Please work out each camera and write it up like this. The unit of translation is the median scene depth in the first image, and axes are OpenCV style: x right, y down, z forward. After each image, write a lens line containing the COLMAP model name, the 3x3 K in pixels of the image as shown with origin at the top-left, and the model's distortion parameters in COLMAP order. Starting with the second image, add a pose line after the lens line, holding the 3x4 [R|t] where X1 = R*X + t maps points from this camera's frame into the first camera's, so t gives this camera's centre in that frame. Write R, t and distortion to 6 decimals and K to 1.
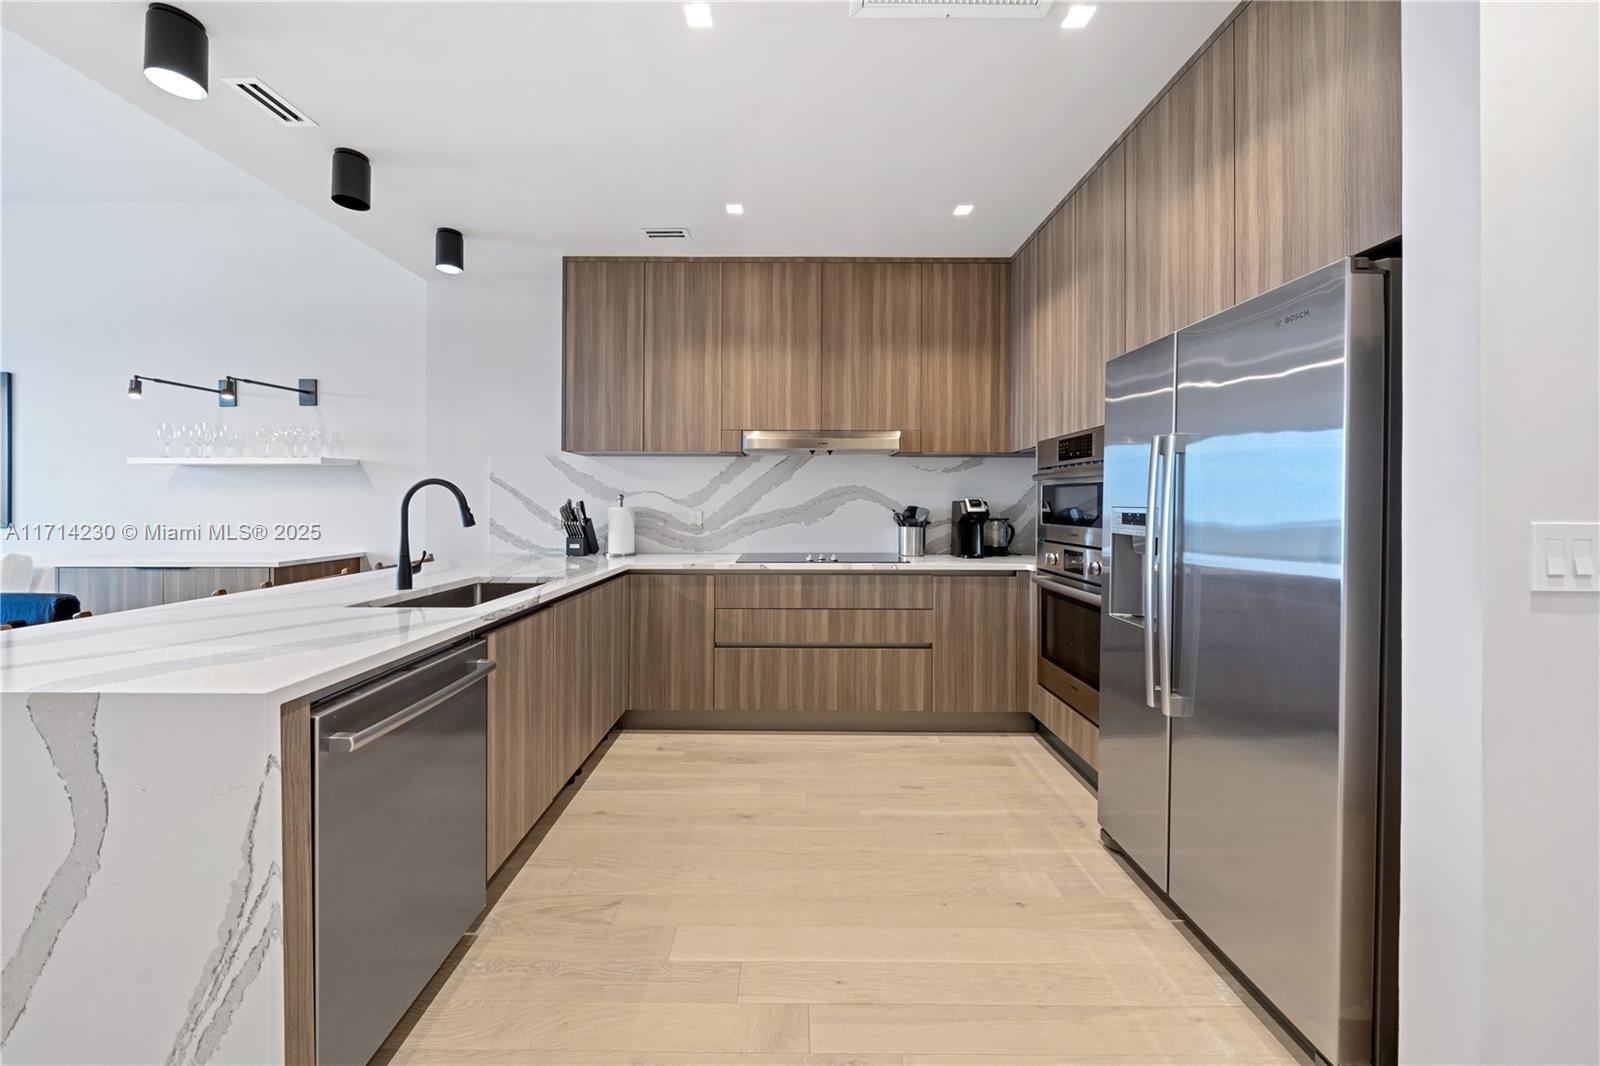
lens RADIAL K [[556.9, 0, 799.0], [0, 556.9, 511.4], [0, 0, 1]] dist [-0.000527, -0.000032]
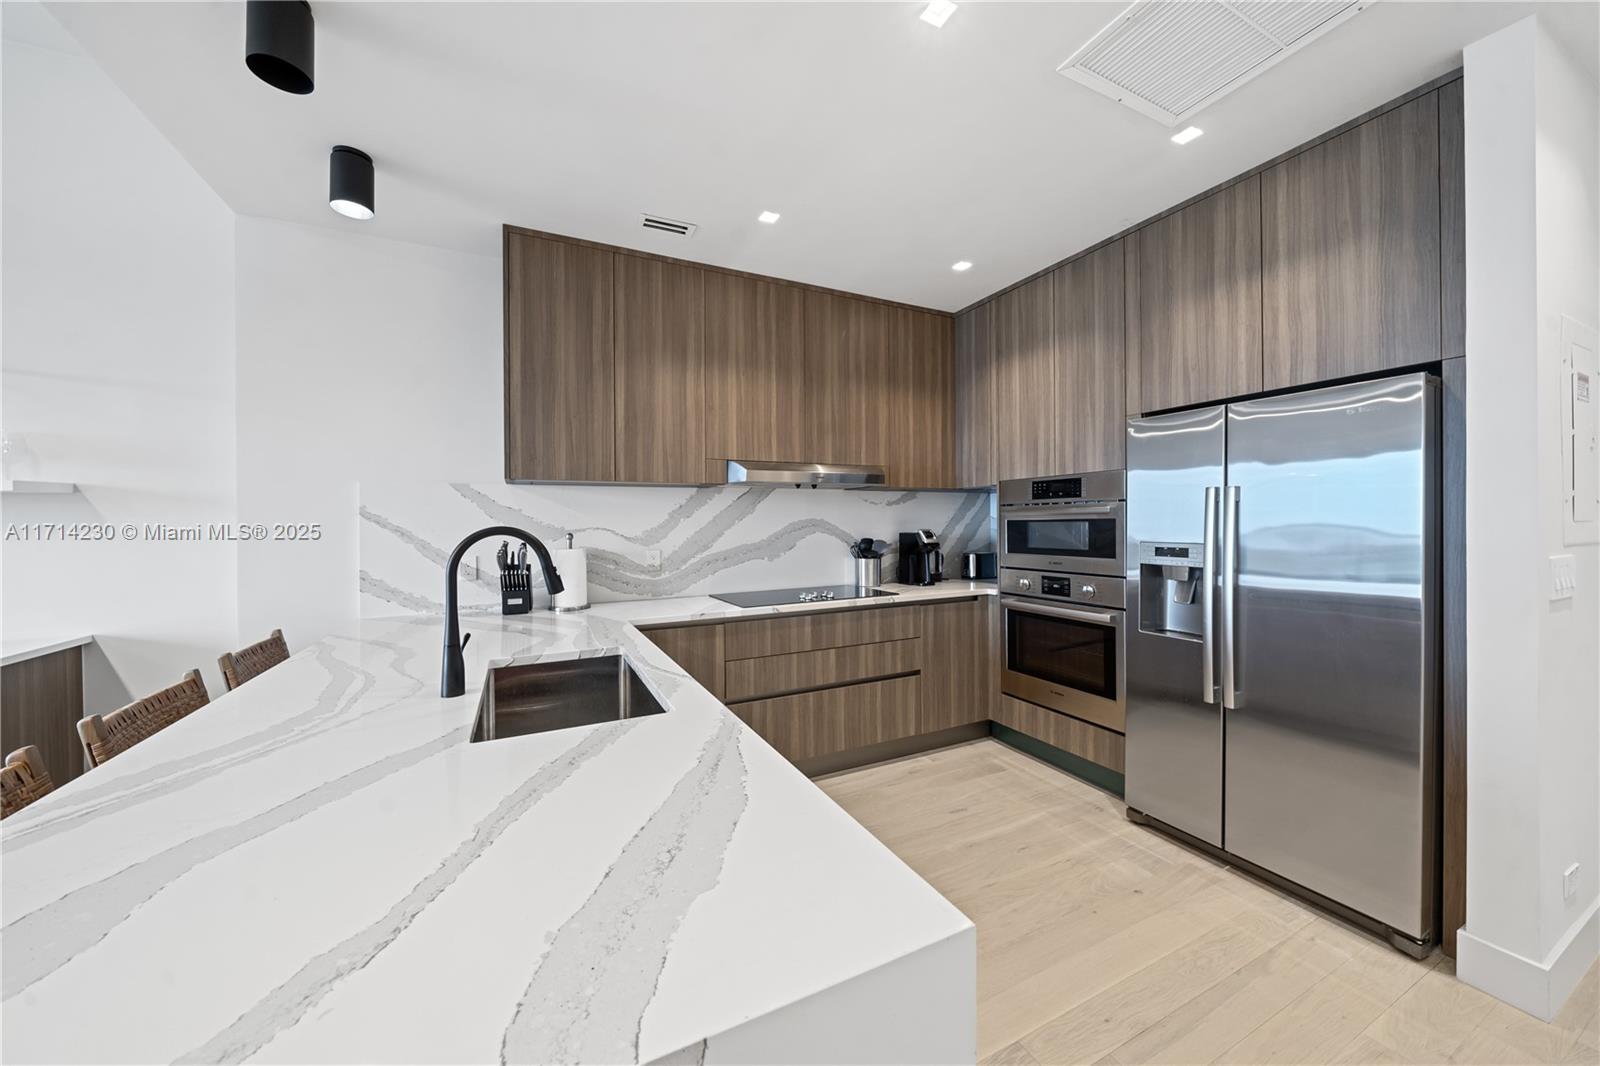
lens RADIAL K [[549.1, 0, 800.0], [0, 549.1, 533.0], [0, 0, 1]] dist [-0.000116, -0.000009]
pose [[0.903913, -0.020266, 0.427237, -0.406491], [0.020238, 0.999785, 0.004608, -0.031307], [-0.427238, 0.004481, 0.904128, 0.155519]]
